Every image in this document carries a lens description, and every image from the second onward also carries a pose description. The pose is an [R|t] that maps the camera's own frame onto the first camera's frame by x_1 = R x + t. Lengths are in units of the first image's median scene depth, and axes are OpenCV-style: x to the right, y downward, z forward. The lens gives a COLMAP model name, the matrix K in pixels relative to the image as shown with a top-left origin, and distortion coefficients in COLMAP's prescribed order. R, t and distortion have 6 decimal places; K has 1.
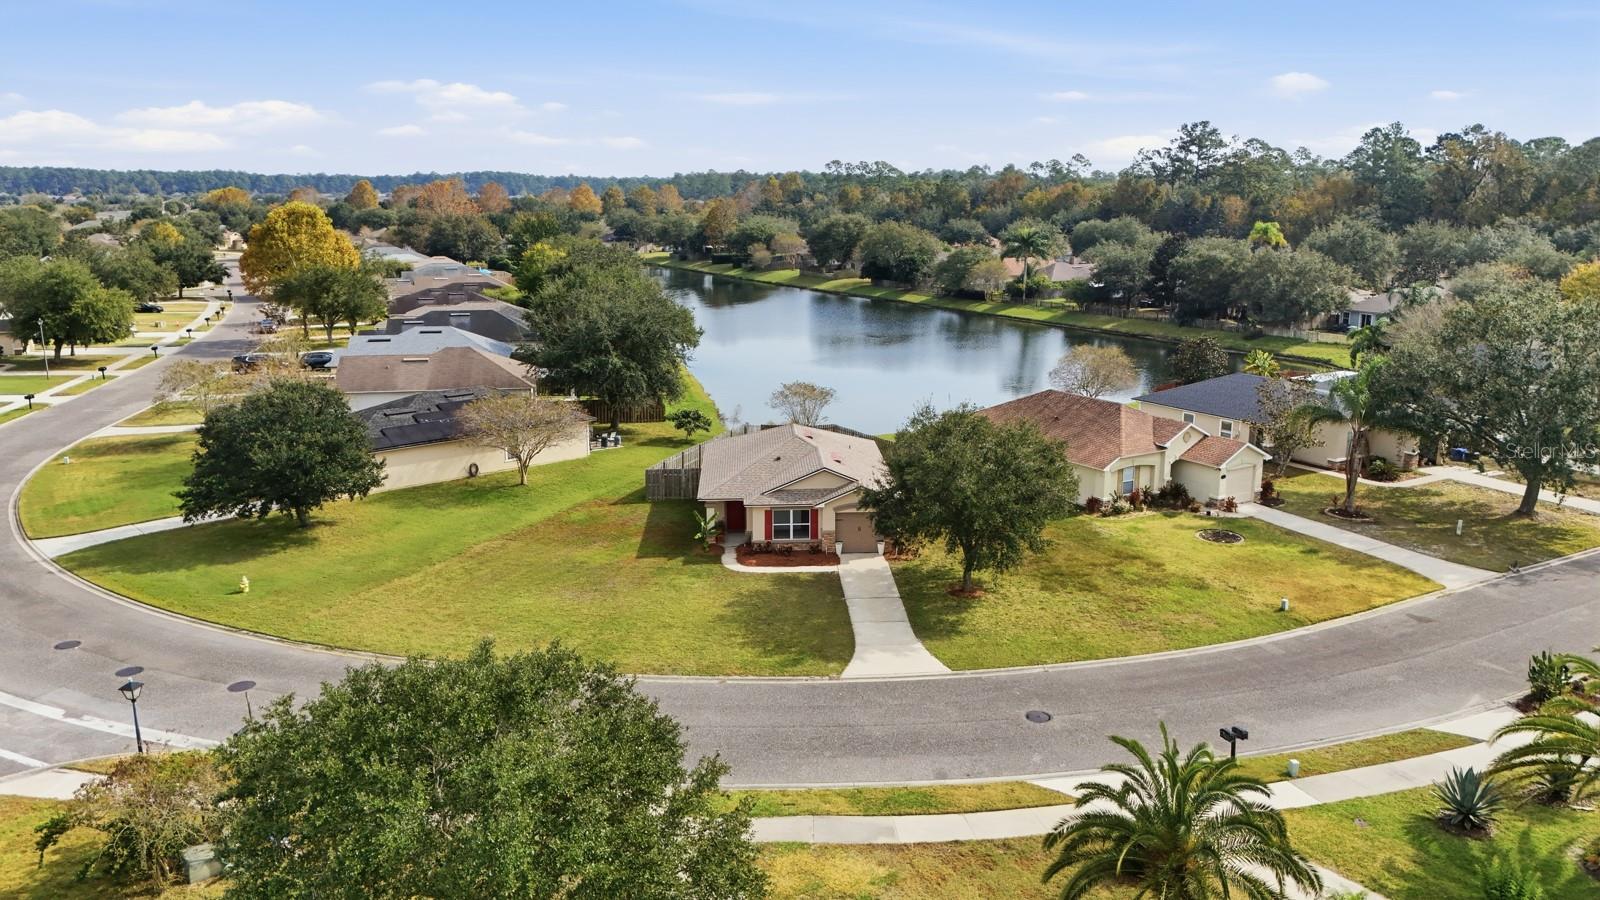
lens RADIAL K [[1172.4, 0, 803.2], [0, 1172.4, 450.2], [0, 0, 1]] dist [0.077745, -0.075339]
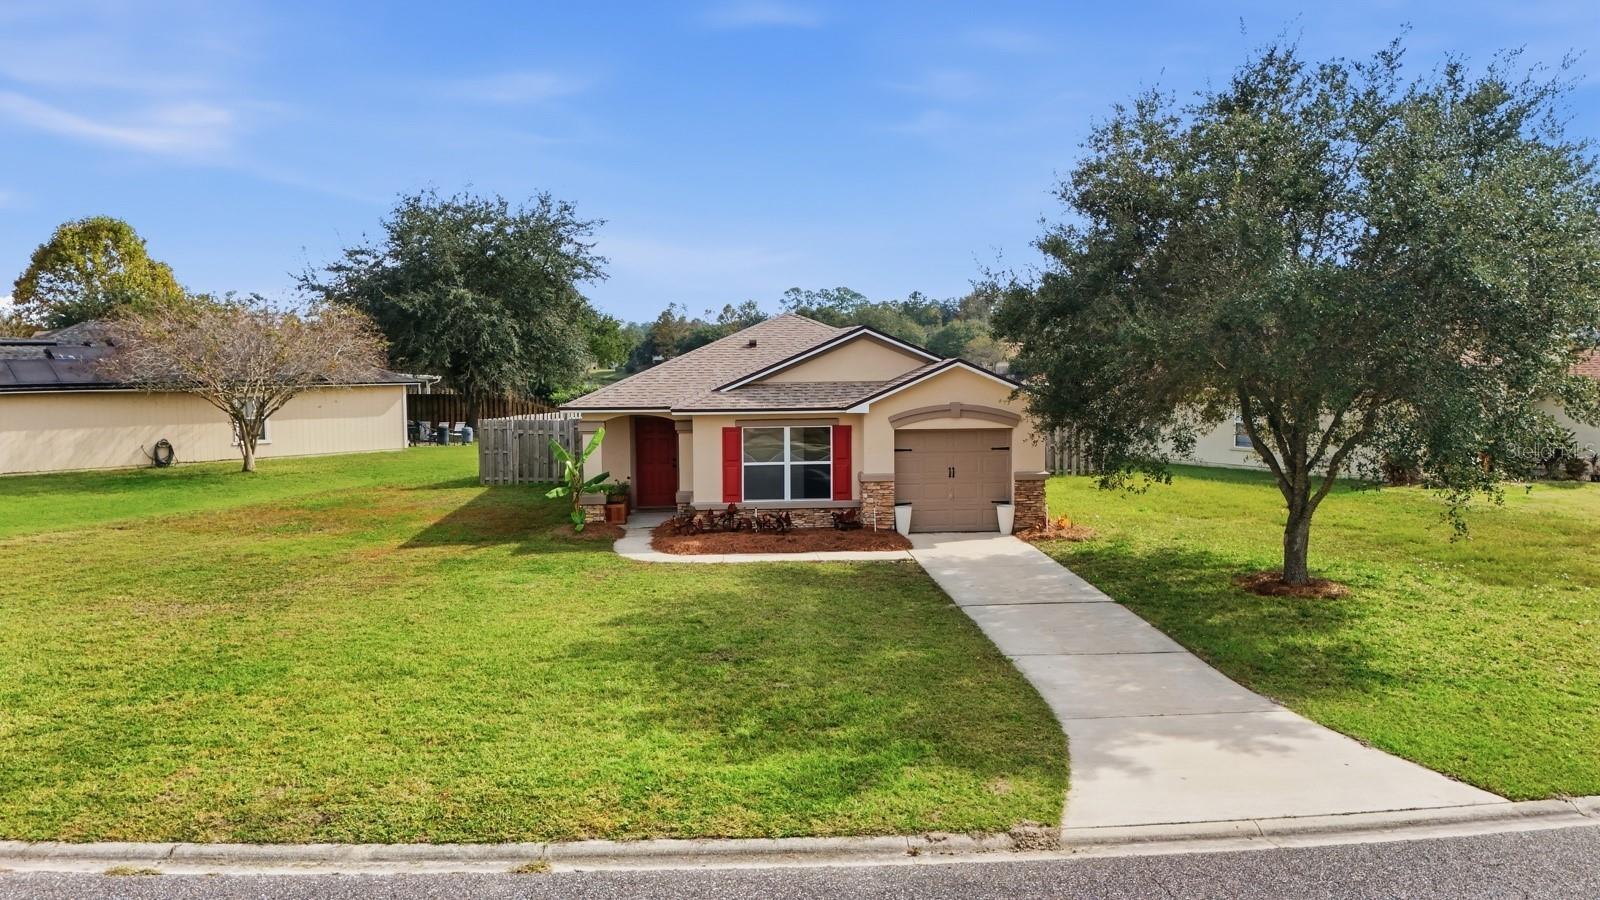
lens RADIAL K [[1172.4, 0, 803.2], [0, 1172.4, 450.2], [0, 0, 1]] dist [0.077745, -0.075339]
pose [[0.999260, -0.007829, 0.037649, -0.014353], [0.012964, 0.990330, -0.138126, 0.083403], [-0.036203, 0.138512, 0.989699, 0.425115]]
